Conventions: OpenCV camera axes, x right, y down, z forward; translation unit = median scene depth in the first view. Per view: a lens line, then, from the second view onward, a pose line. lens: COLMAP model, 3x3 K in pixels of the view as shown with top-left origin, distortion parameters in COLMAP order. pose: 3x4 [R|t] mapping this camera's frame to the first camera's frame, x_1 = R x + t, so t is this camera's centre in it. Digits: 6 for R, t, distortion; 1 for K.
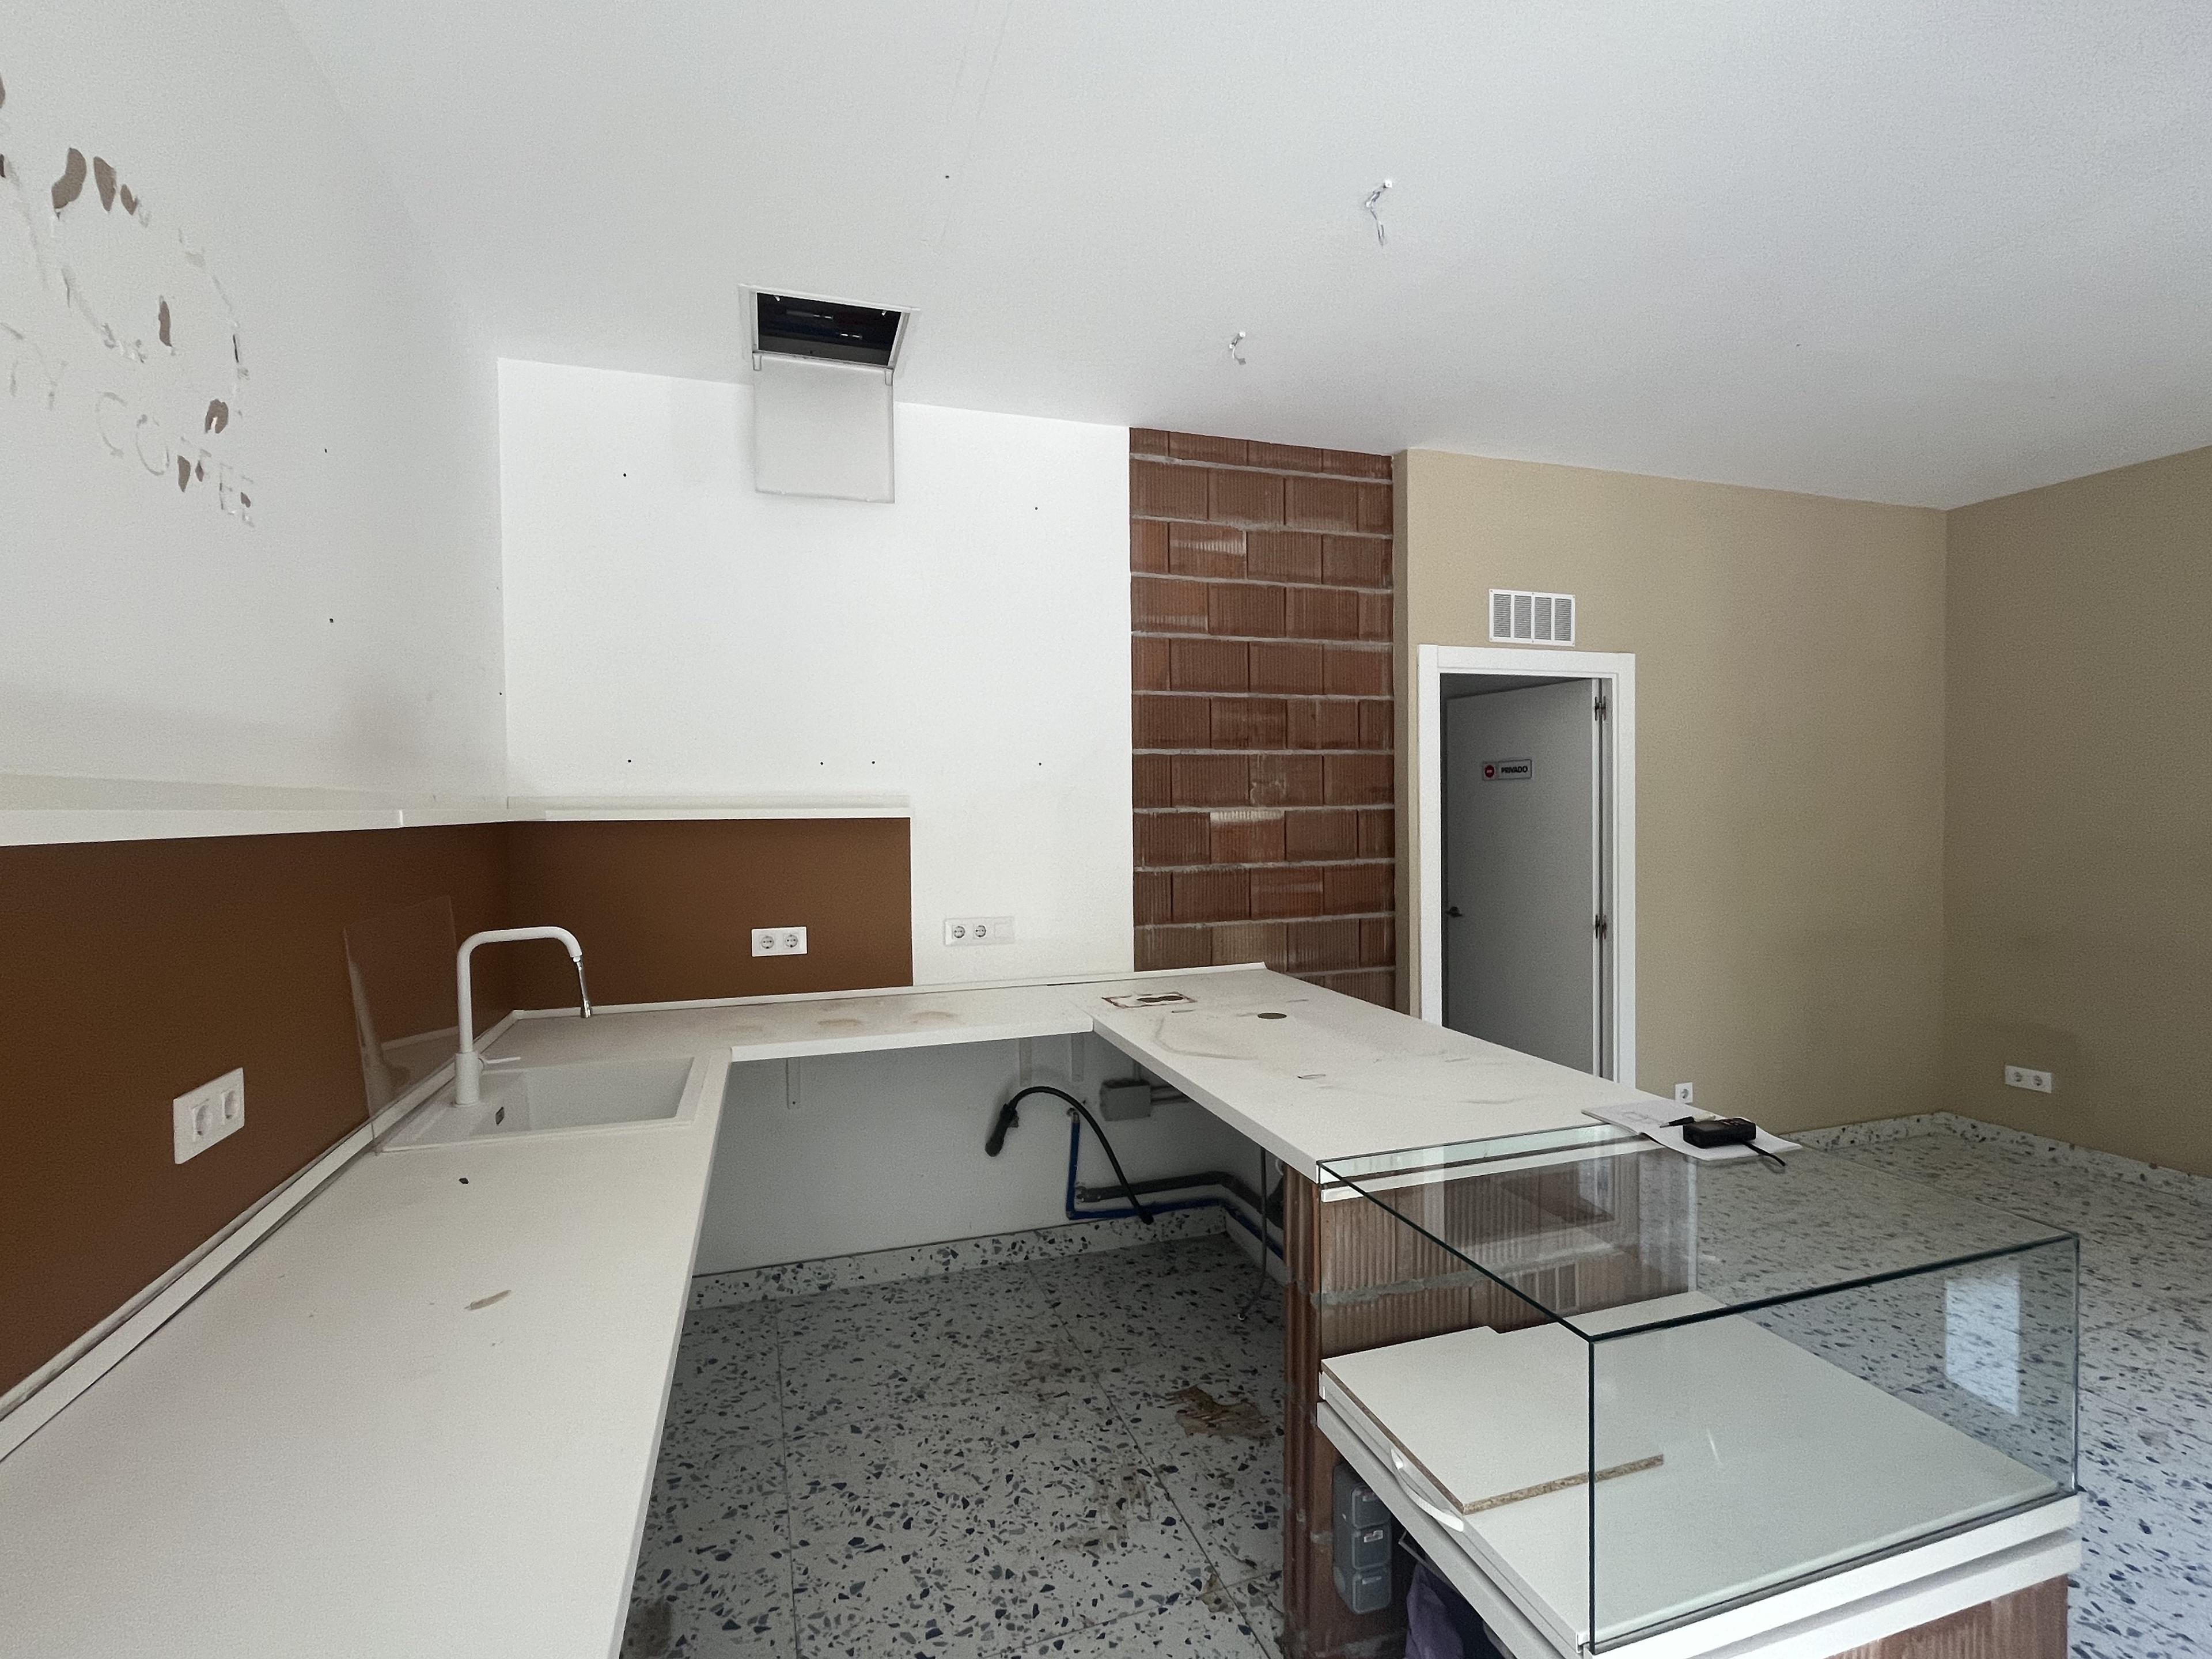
lens RADIAL K [[1008.8, 0, 1100.8], [0, 1008.8, 827.8], [0, 0, 1]] dist [-0.003189, -0.000562]
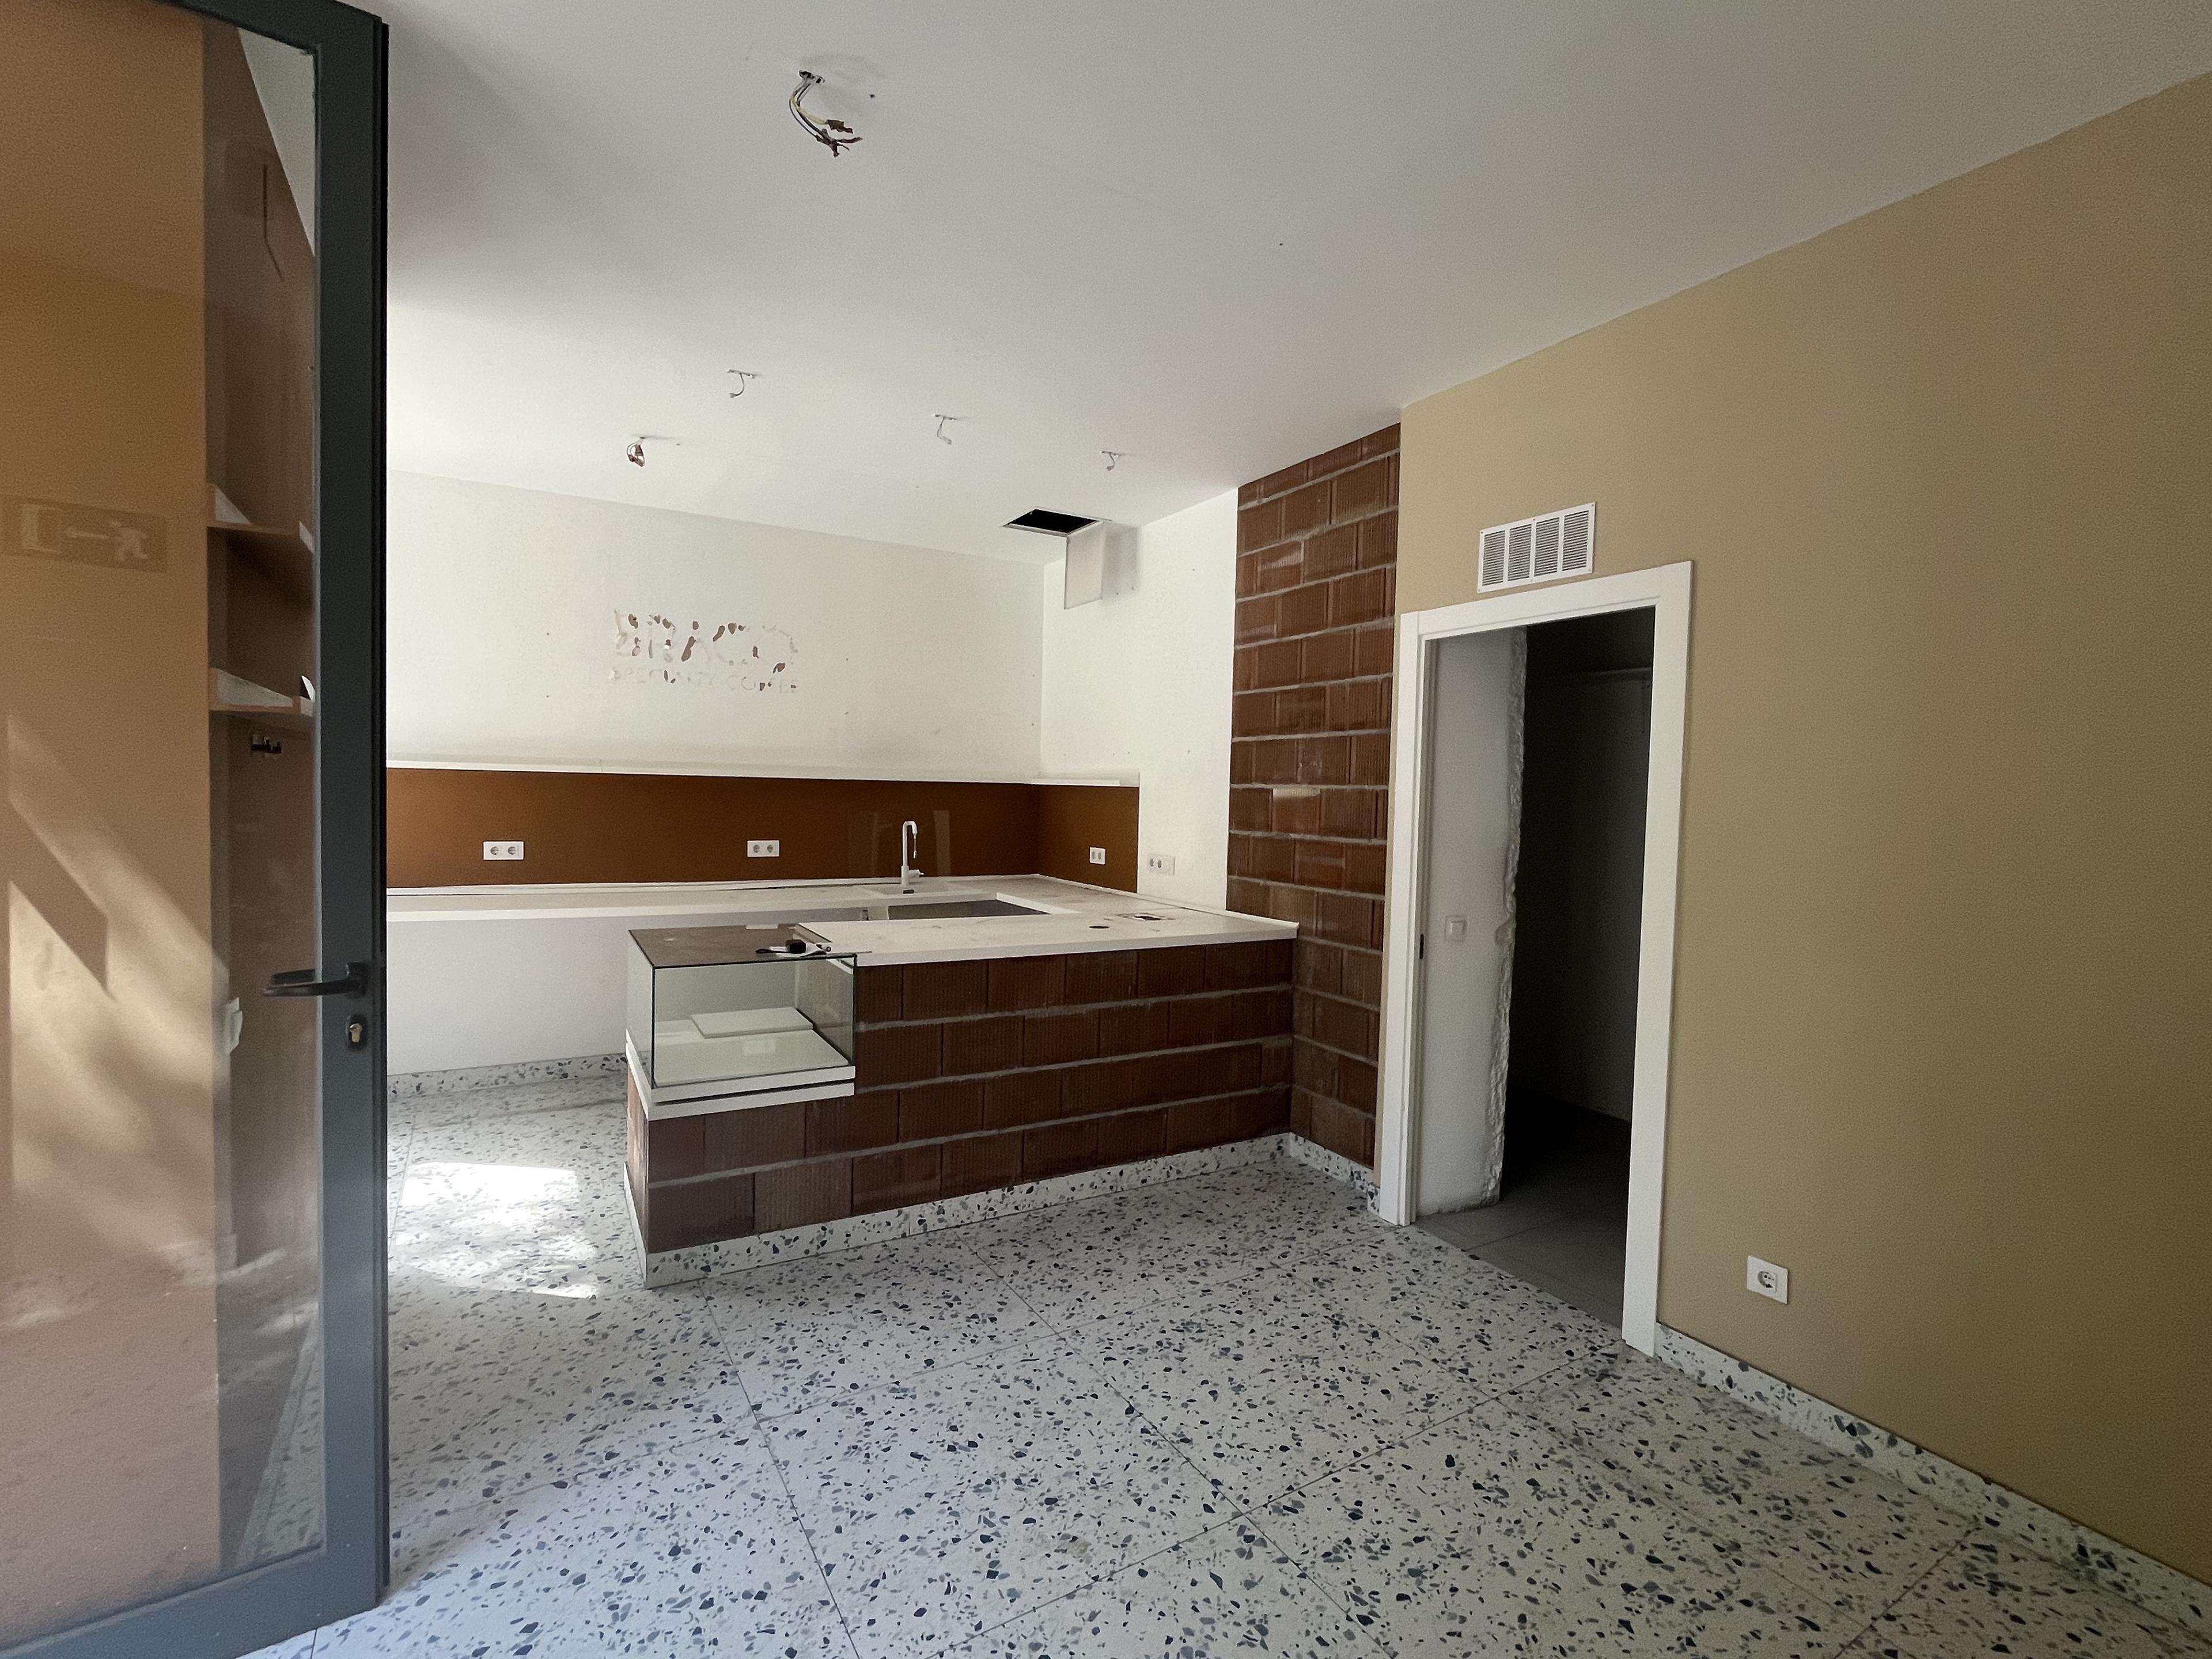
lens RADIAL K [[1008.8, 0, 1100.4], [0, 1008.8, 829.5], [0, 0, 1]] dist [-0.003189, -0.000562]
pose [[0.208476, 0.055373, -0.976459, 1.273167], [-0.046163, 0.997840, 0.046729, -0.013672], [0.976938, 0.035334, 0.210582, 0.573836]]
